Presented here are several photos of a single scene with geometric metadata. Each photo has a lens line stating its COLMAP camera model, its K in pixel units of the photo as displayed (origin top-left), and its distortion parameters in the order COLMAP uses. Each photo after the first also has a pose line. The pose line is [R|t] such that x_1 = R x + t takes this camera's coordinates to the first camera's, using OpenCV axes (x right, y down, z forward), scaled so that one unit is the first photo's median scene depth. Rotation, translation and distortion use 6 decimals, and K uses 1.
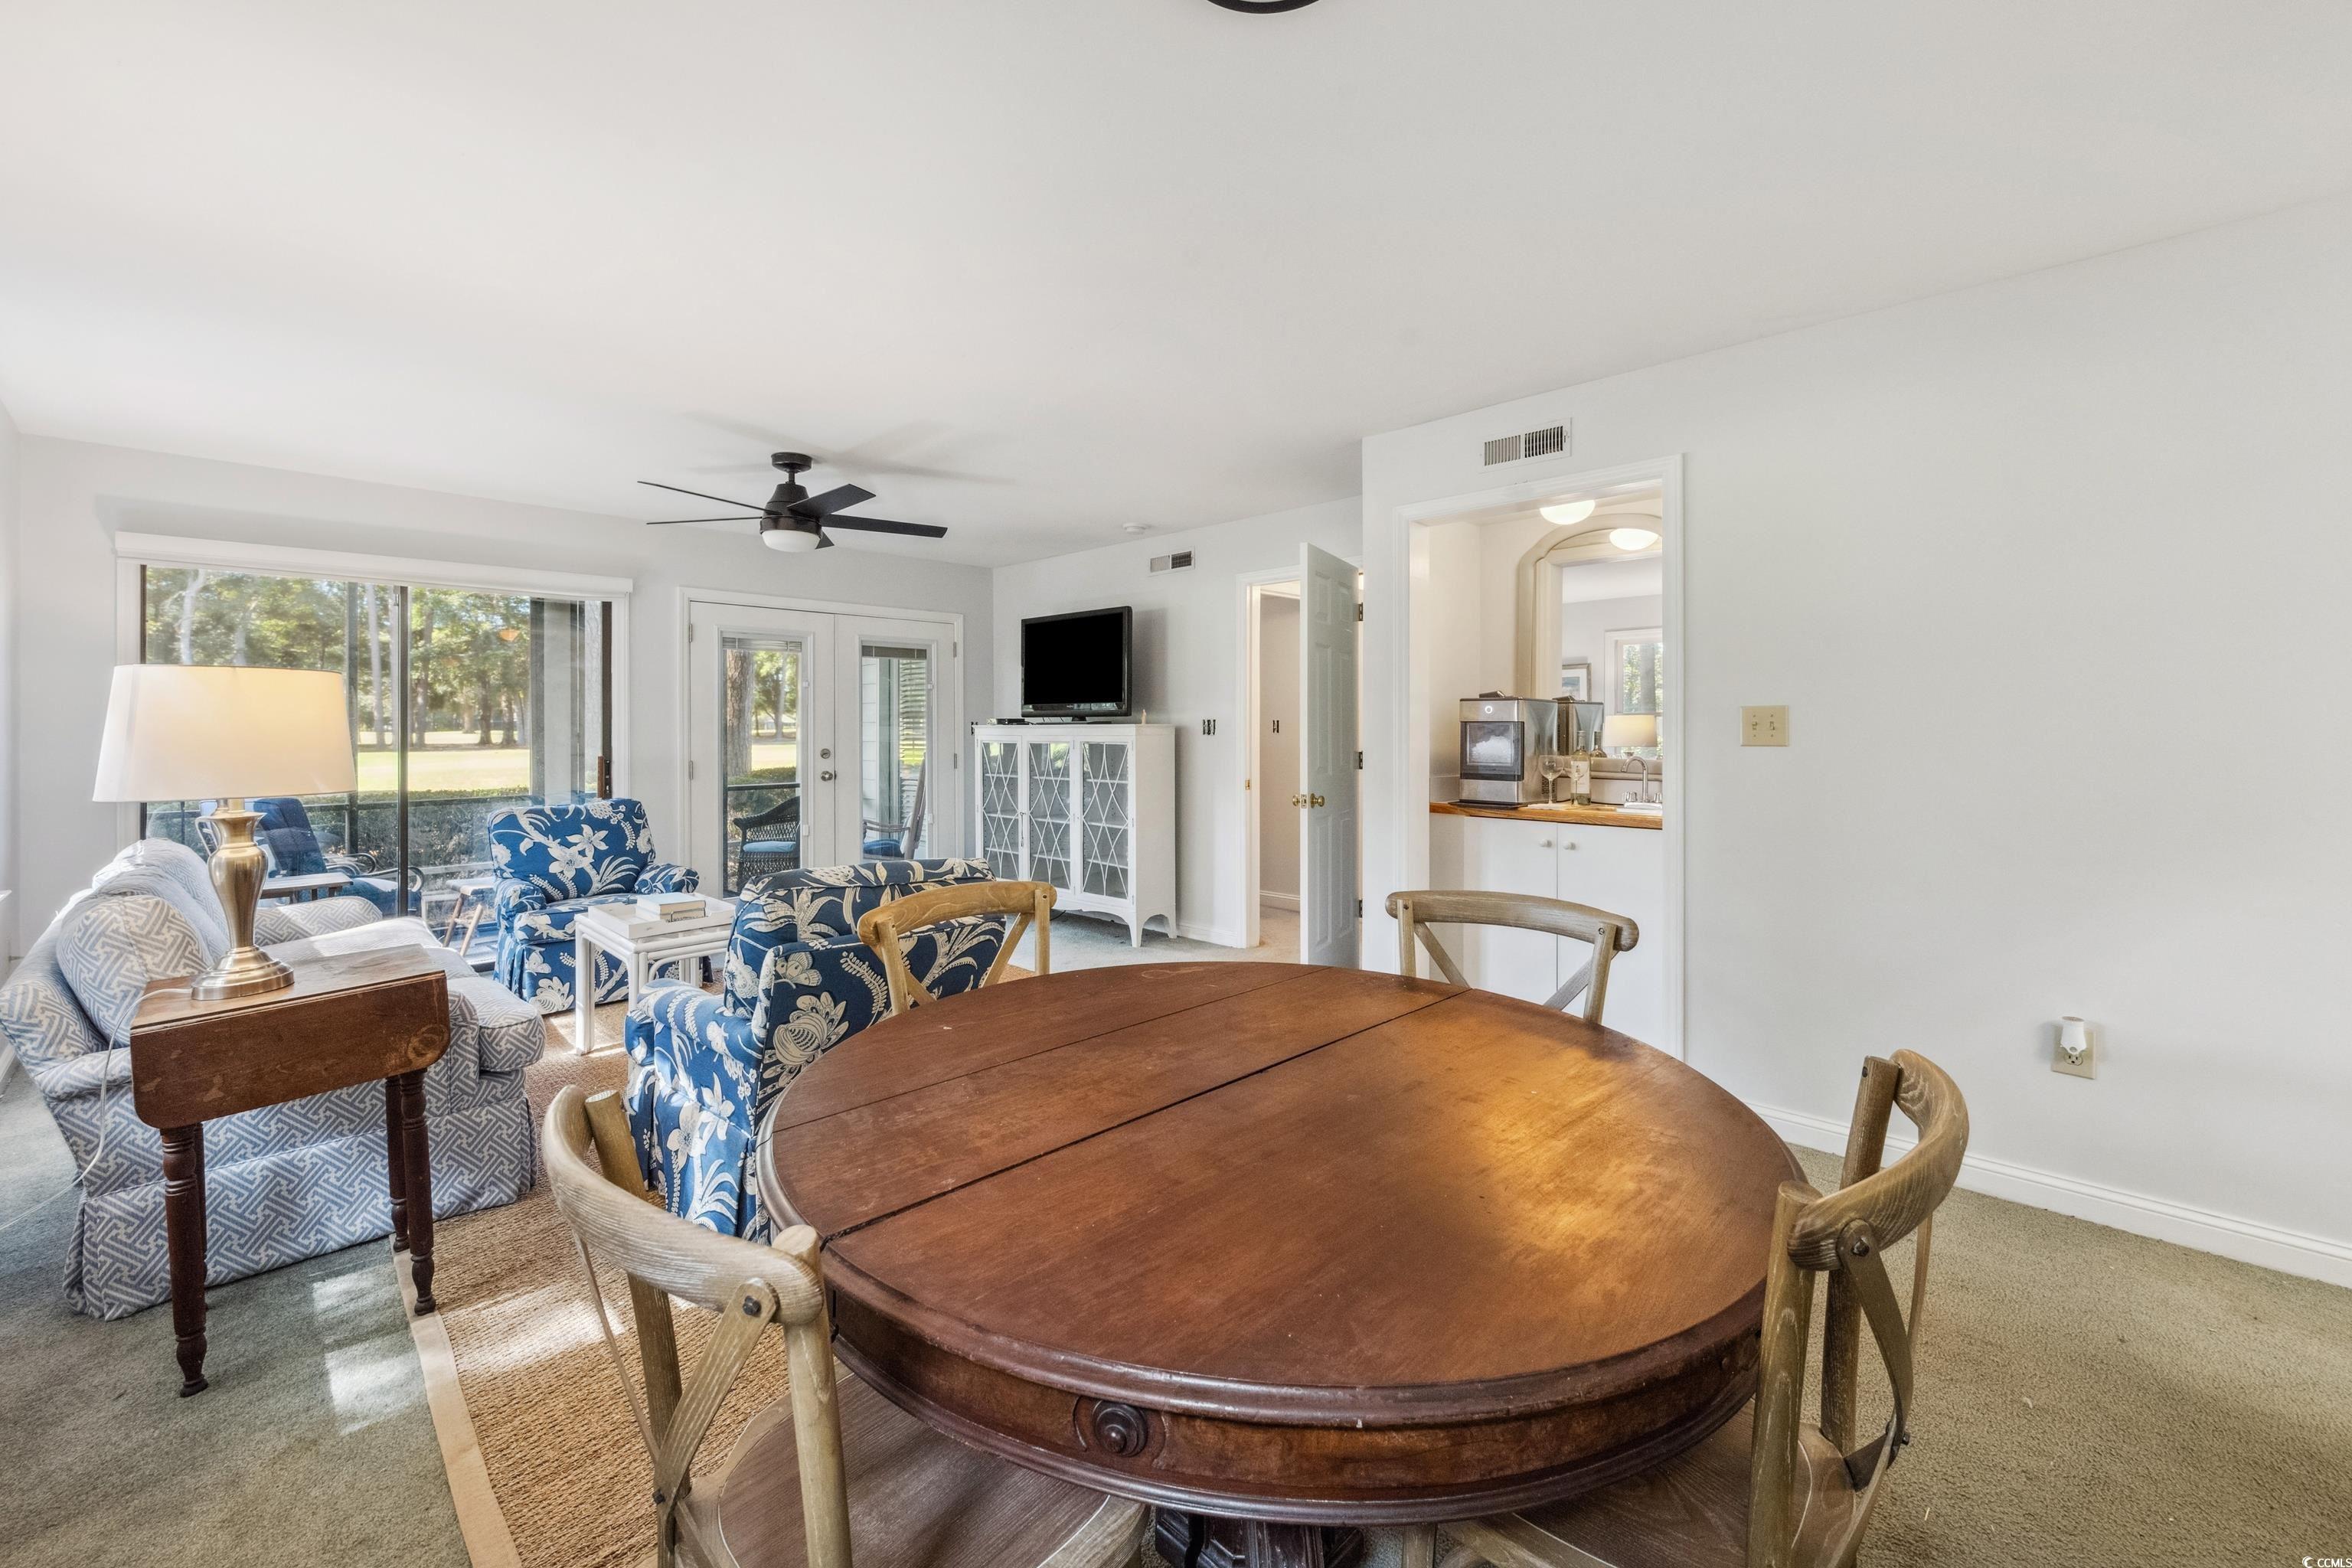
lens RADIAL K [[966.8, 0, 1151.5], [0, 966.8, 715.4], [0, 0, 1]] dist [-0.002538, 0.000173]
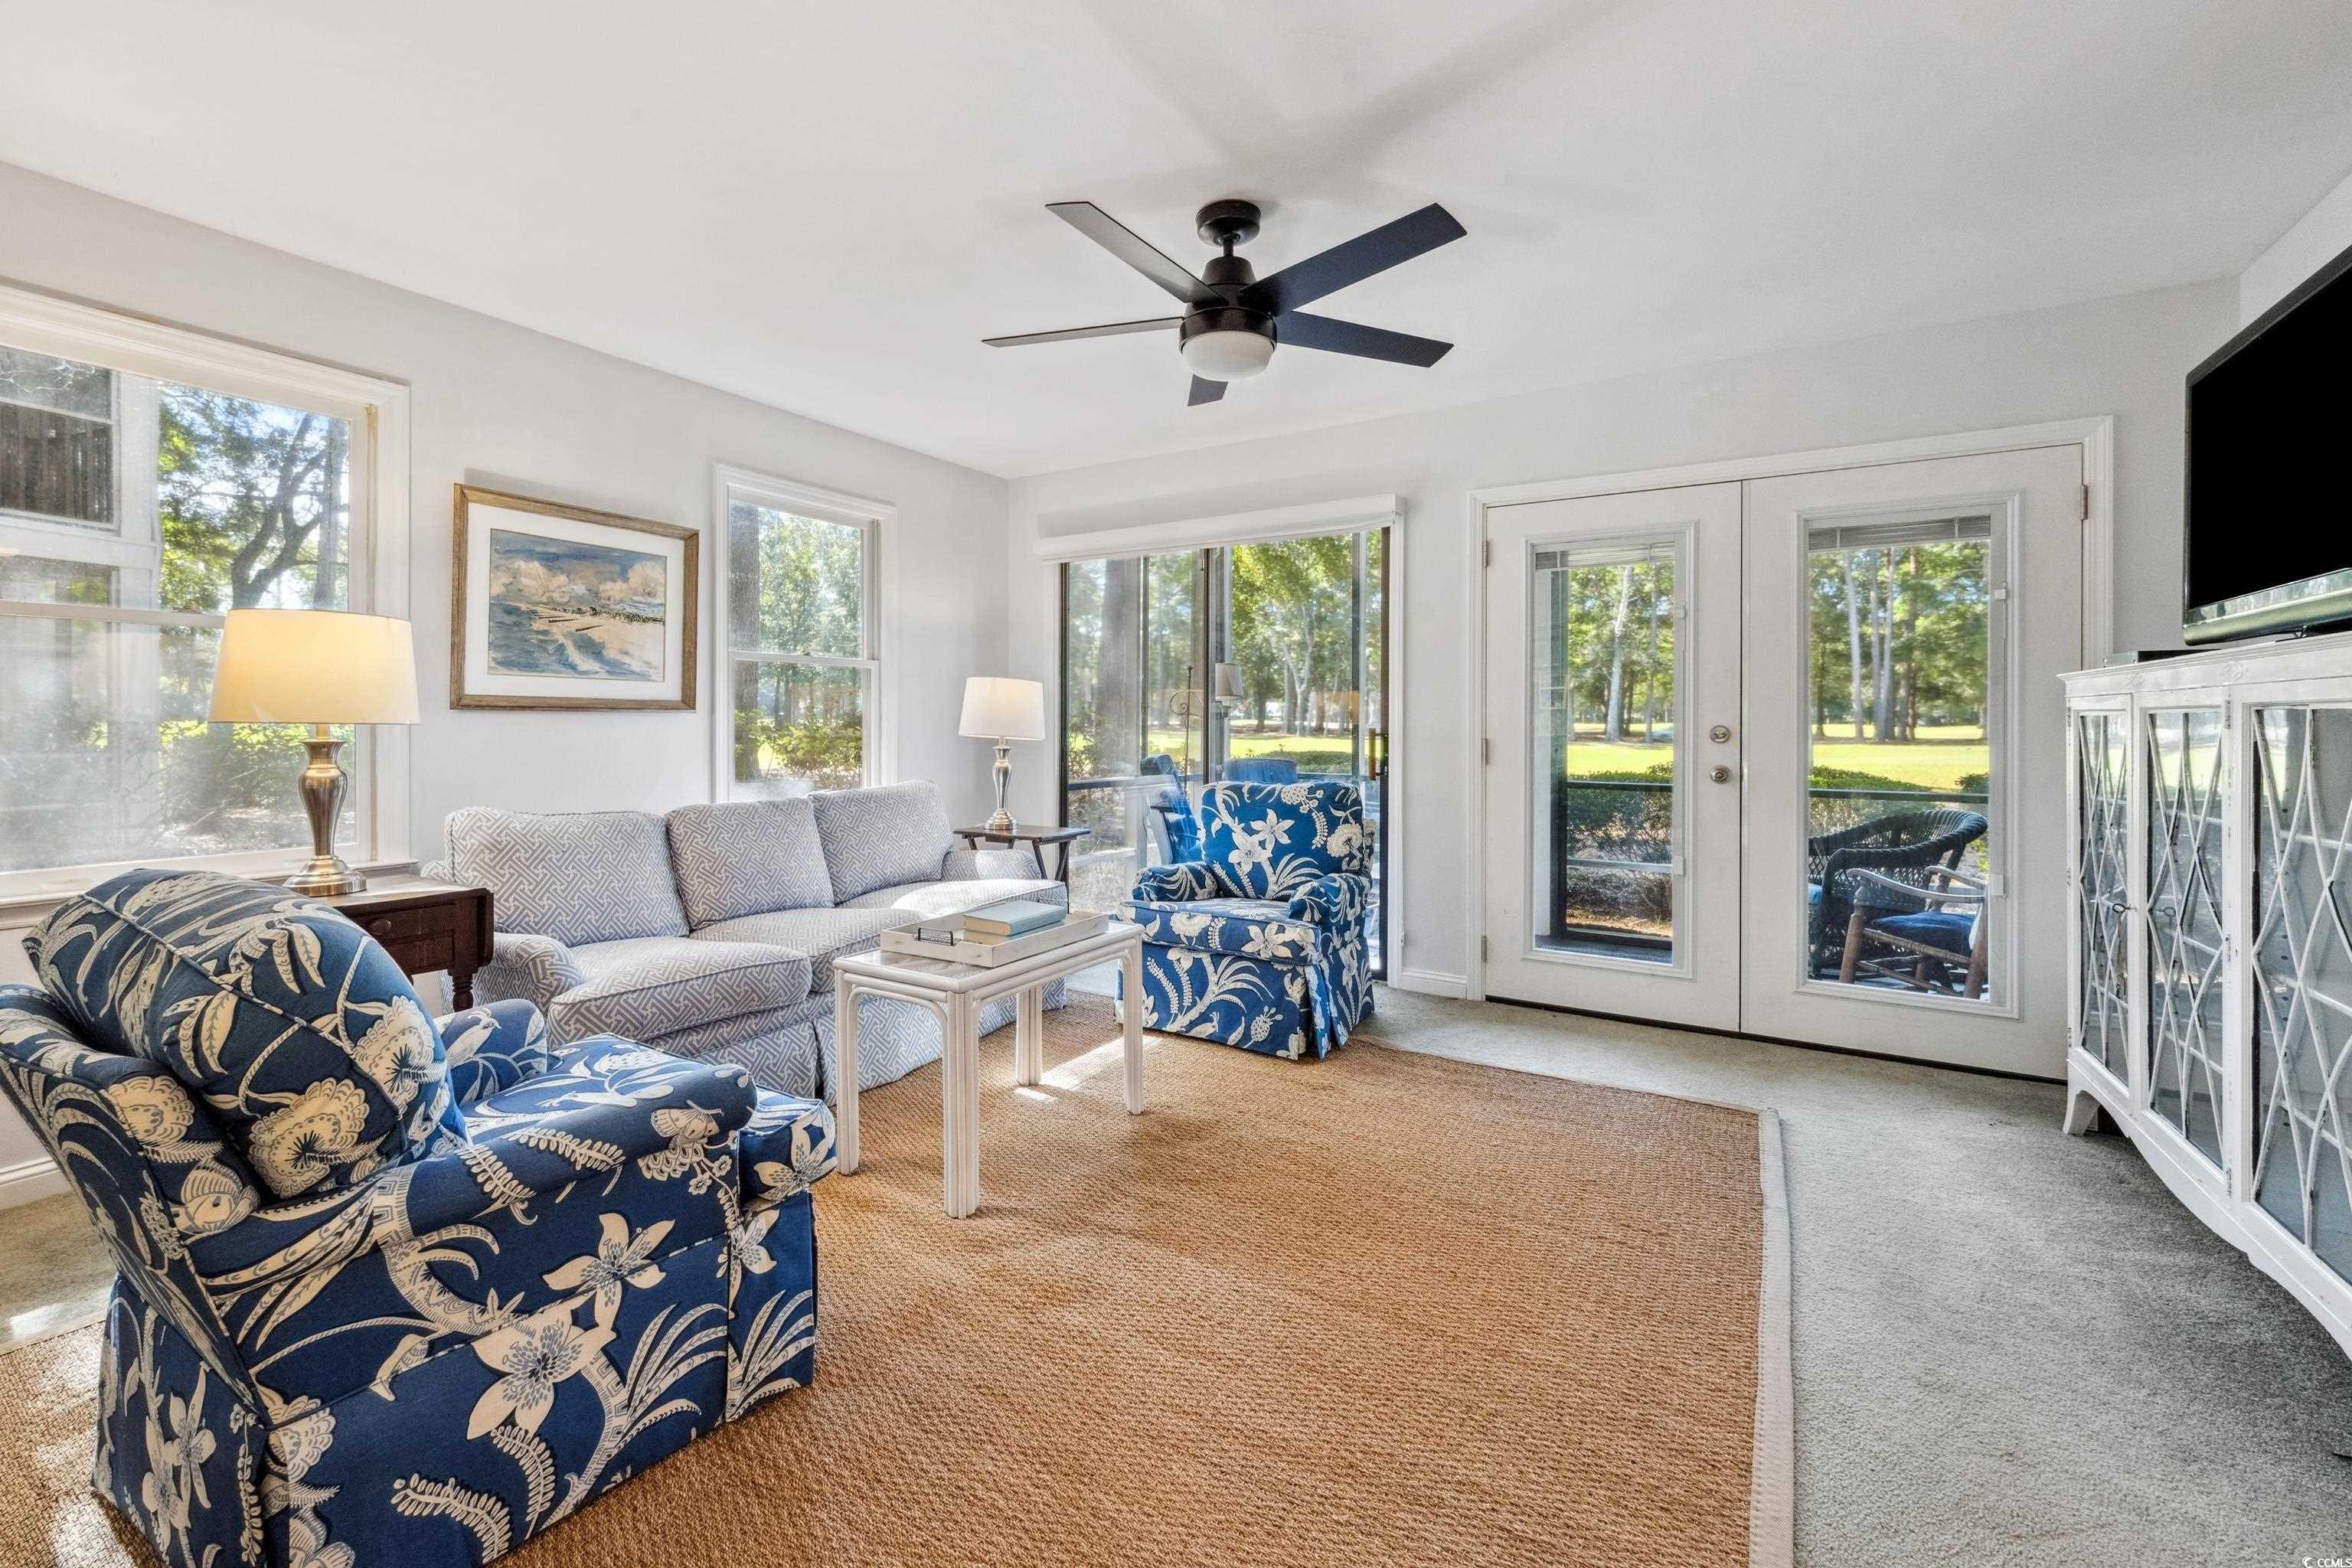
lens RADIAL K [[983.0, 0, 1153.7], [0, 983.0, 725.3], [0, 0, 1]] dist [0.005157, 0.000239]
pose [[0.240327, 0.007904, -0.970660, 0.182795], [0.006157, 0.999934, 0.009667, 0.035023], [0.970672, -0.008299, 0.240263, 0.716379]]
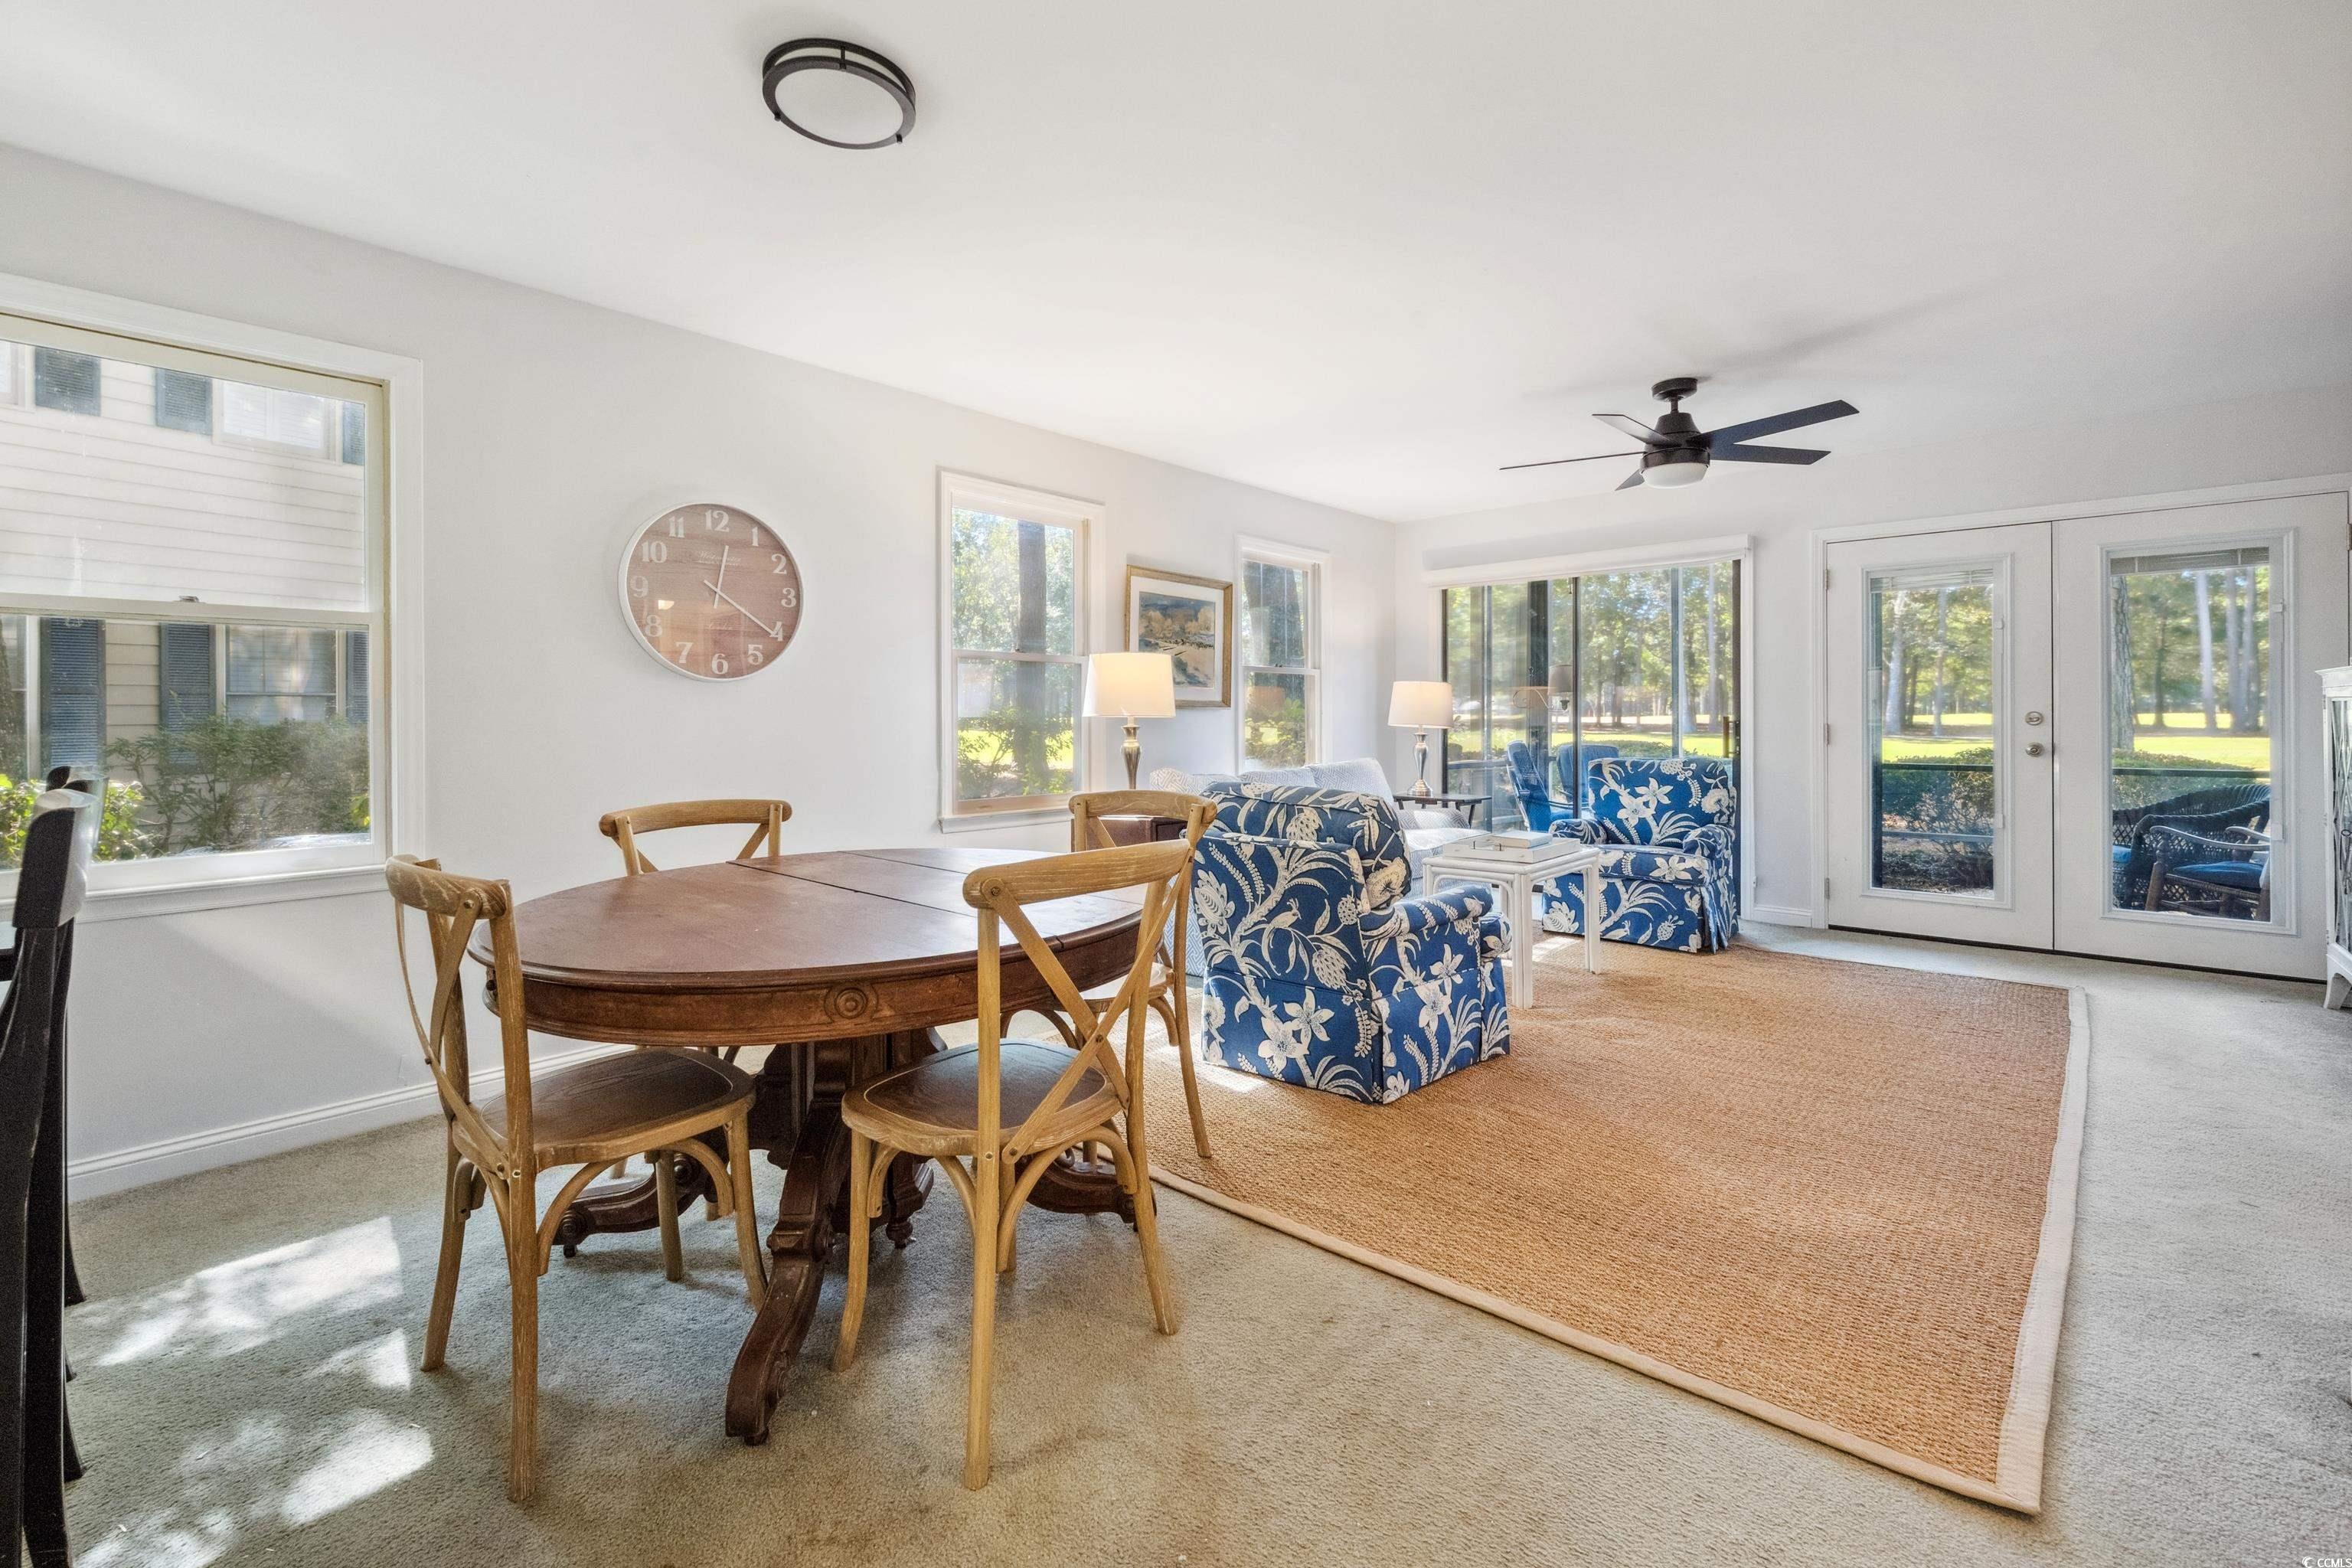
lens RADIAL K [[1017.6, 0, 1178.2], [0, 1017.6, 721.5], [0, 0, 1]] dist [0.000779, -0.000927]
pose [[0.069532, 0.006849, -0.997556, 0.497852], [0.015147, 0.999854, 0.007921, 0.034240], [0.997465, -0.015660, 0.069418, 0.406362]]
